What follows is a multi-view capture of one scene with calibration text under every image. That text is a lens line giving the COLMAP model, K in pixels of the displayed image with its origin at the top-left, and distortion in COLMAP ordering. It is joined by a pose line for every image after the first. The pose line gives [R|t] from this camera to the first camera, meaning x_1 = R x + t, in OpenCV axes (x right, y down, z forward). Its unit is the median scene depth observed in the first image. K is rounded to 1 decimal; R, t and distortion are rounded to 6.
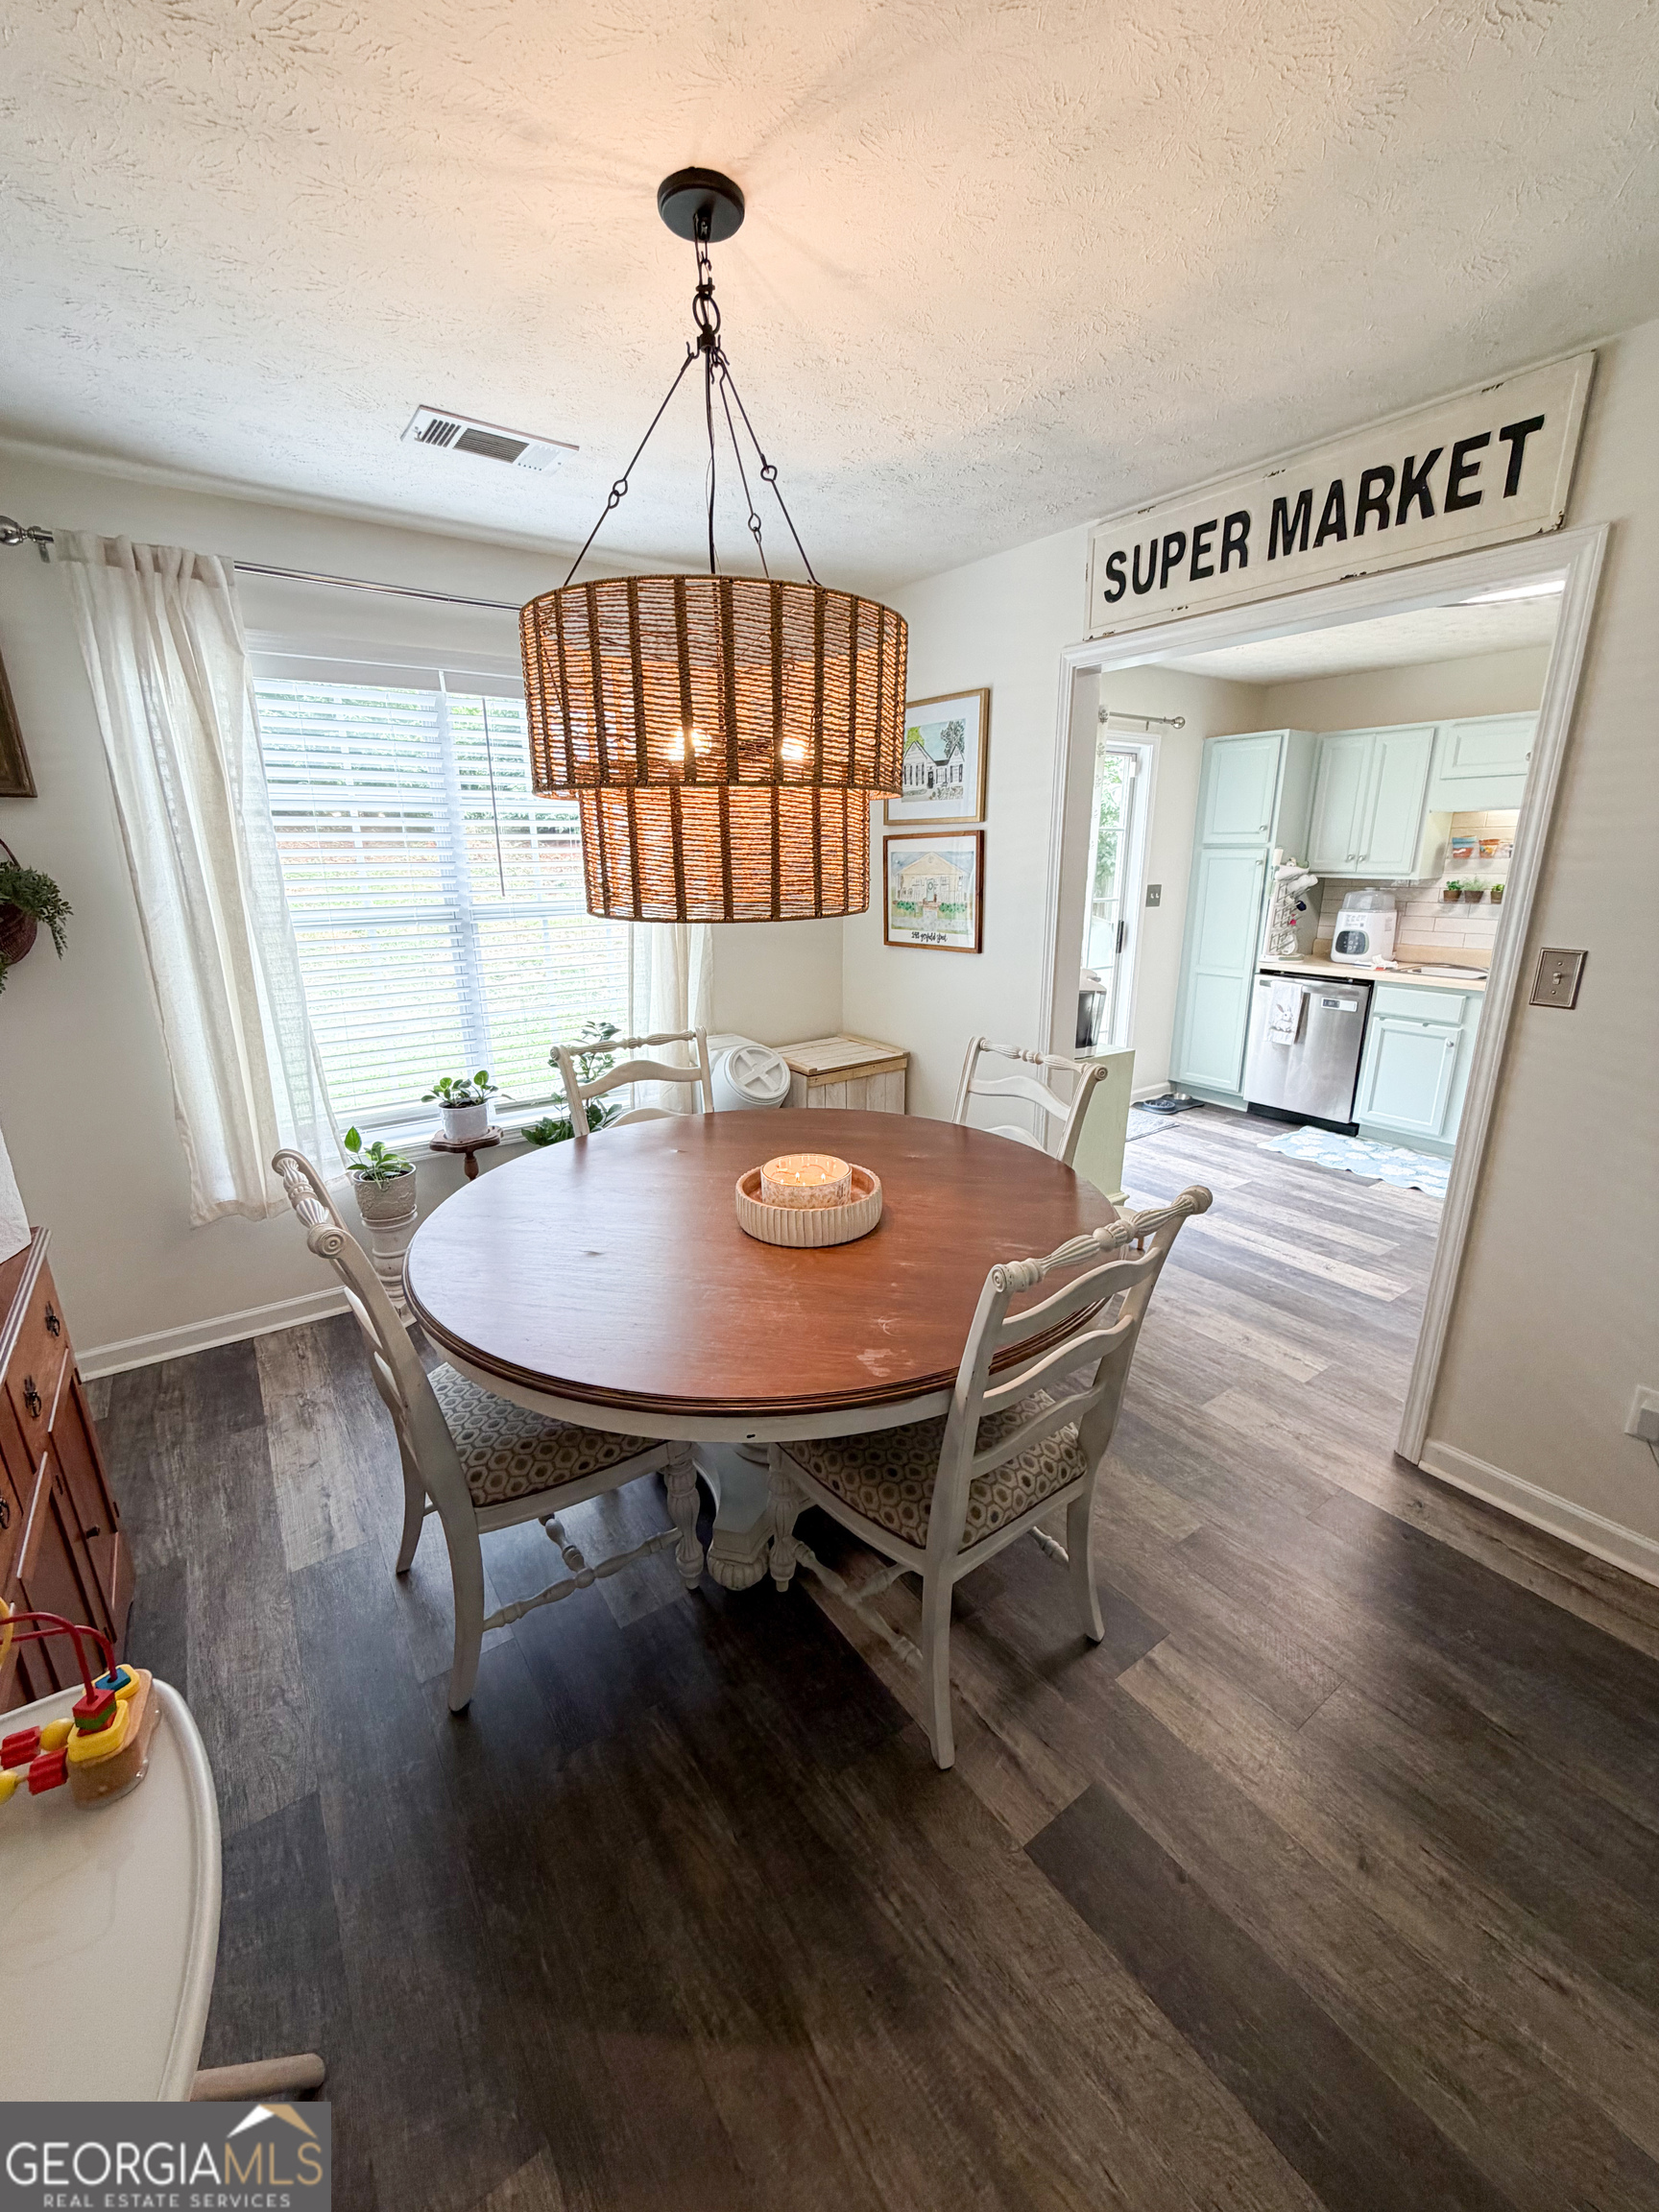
lens RADIAL K [[882.6, 0, 829.7], [0, 882.6, 1098.9], [0, 0, 1]] dist [0.000597, -0.000089]
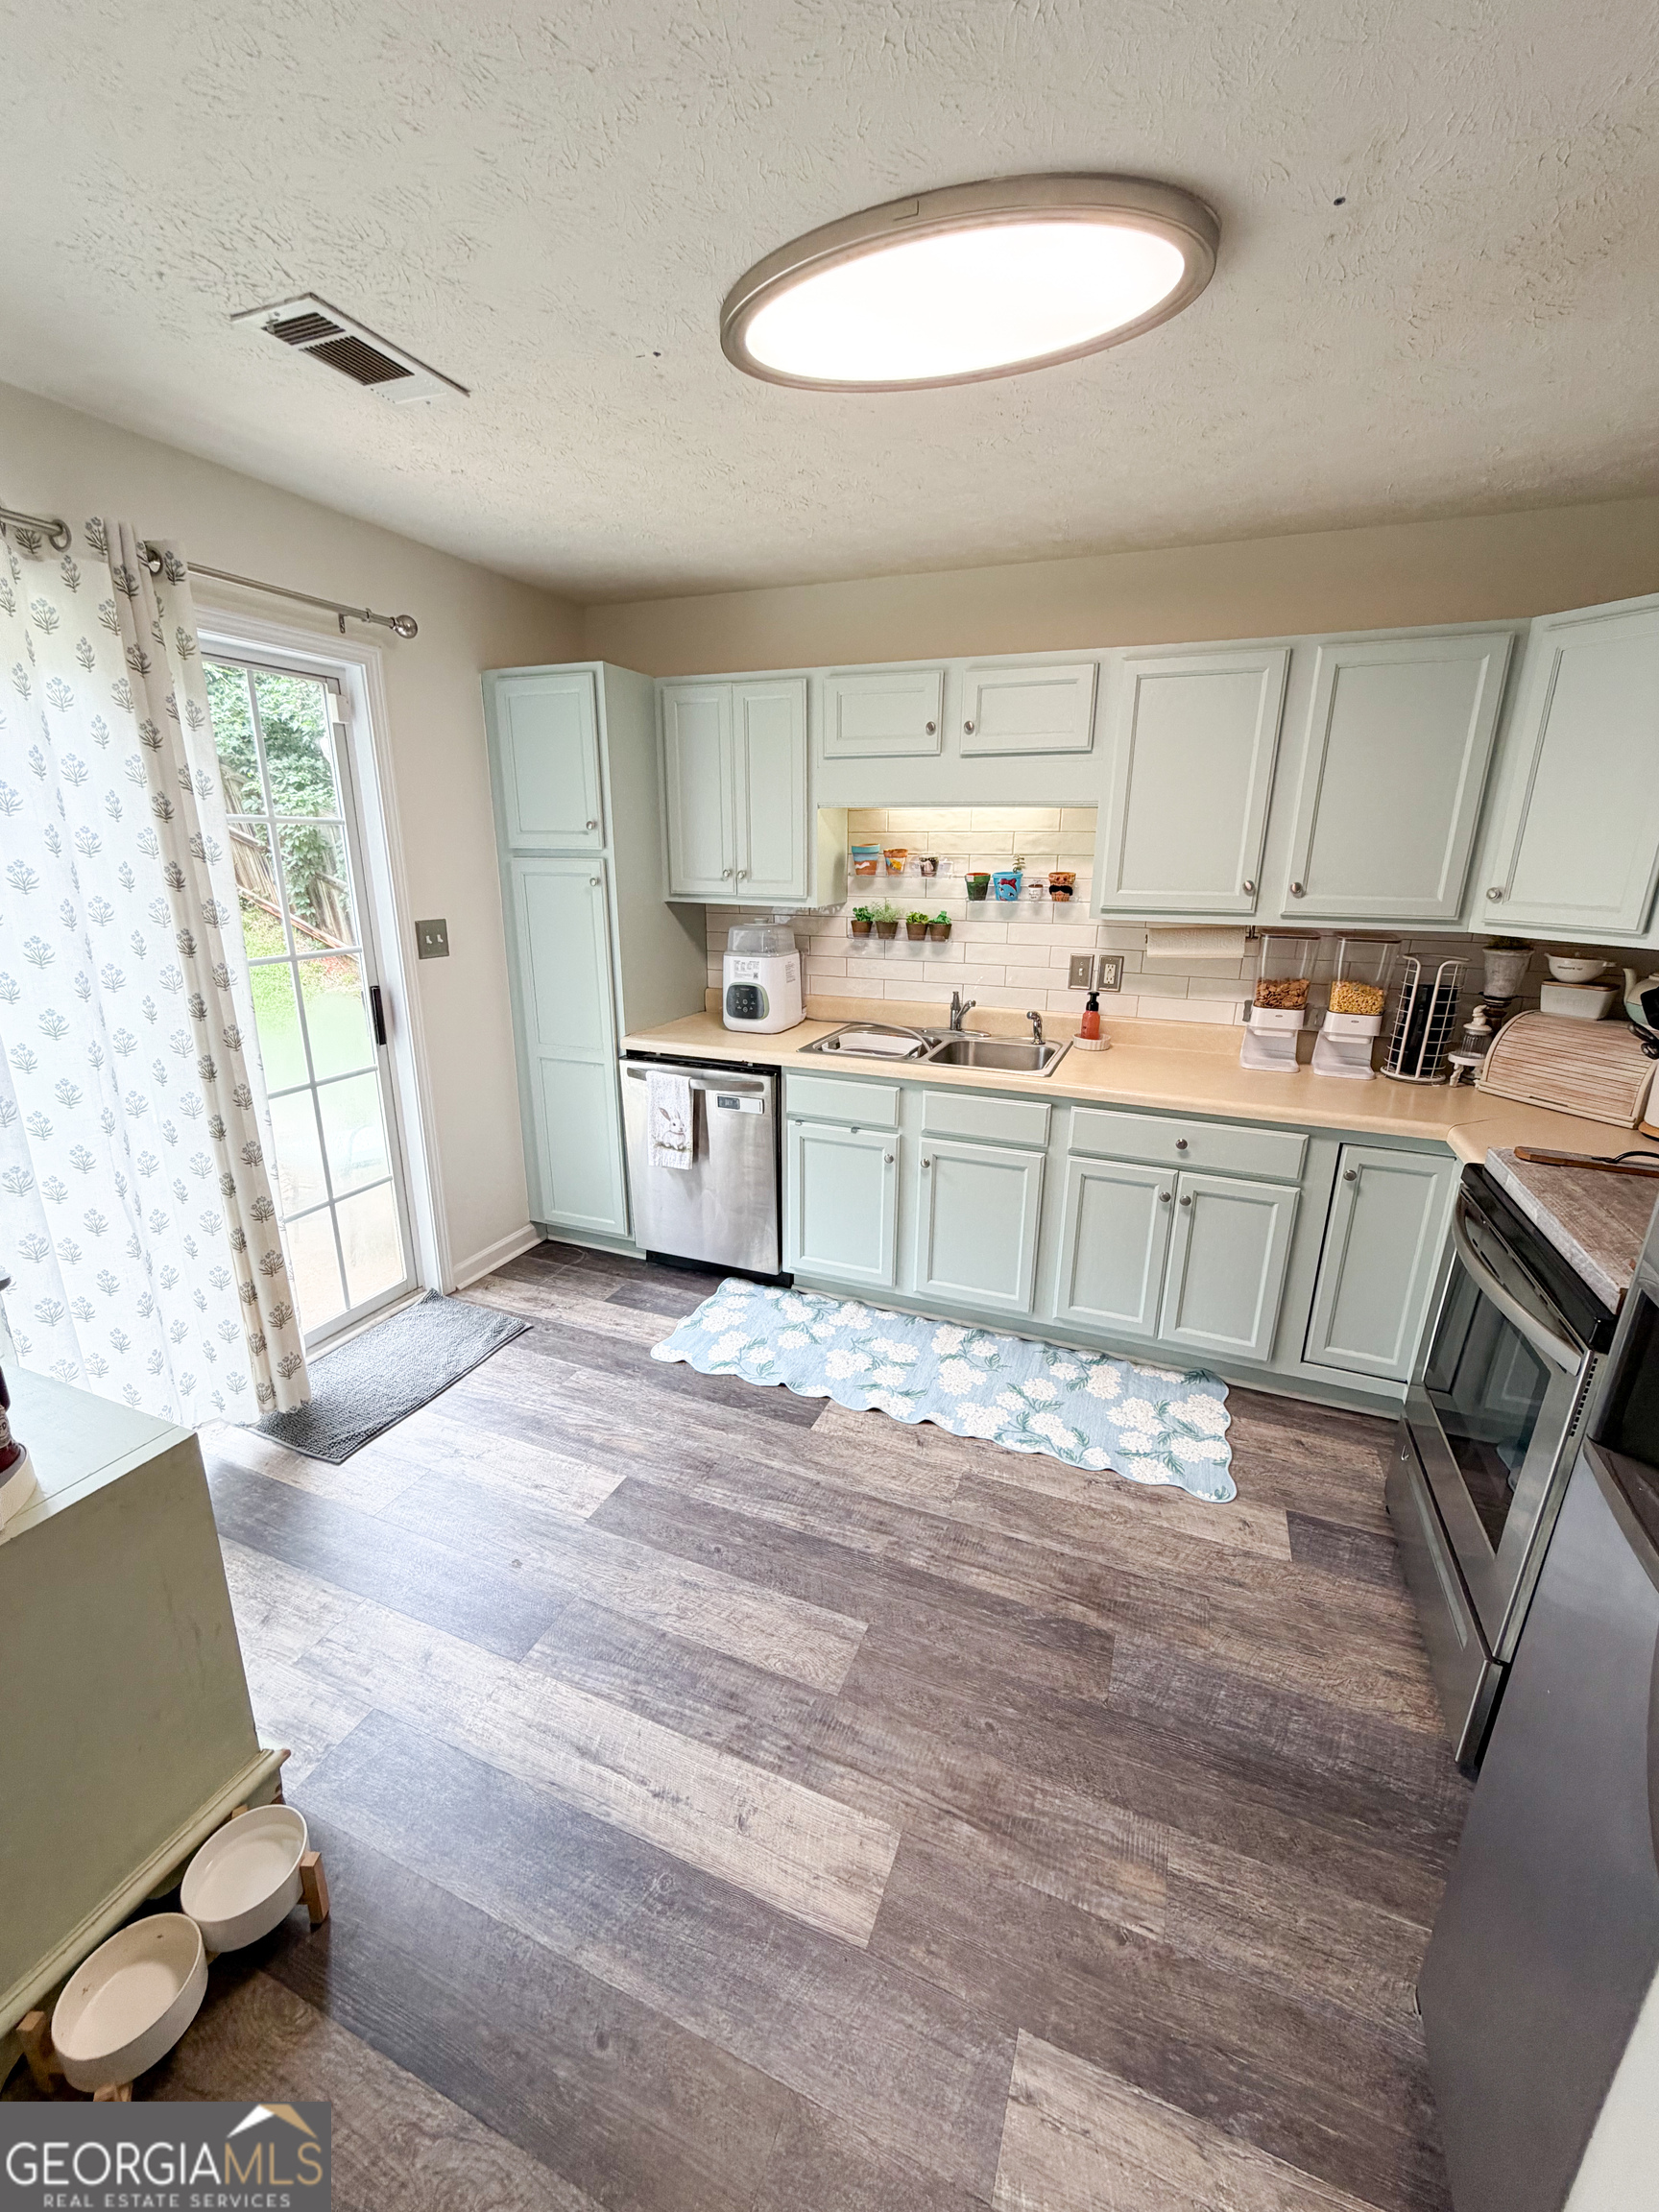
lens RADIAL K [[882.6, 0, 829.7], [0, 882.6, 1098.9], [0, 0, 1]] dist [0.000597, -0.000089]
pose [[0.843393, -0.137448, 0.519418, 0.308976], [0.133071, 0.990042, 0.045914, -0.135600], [-0.520557, 0.030396, 0.853286, 0.430995]]
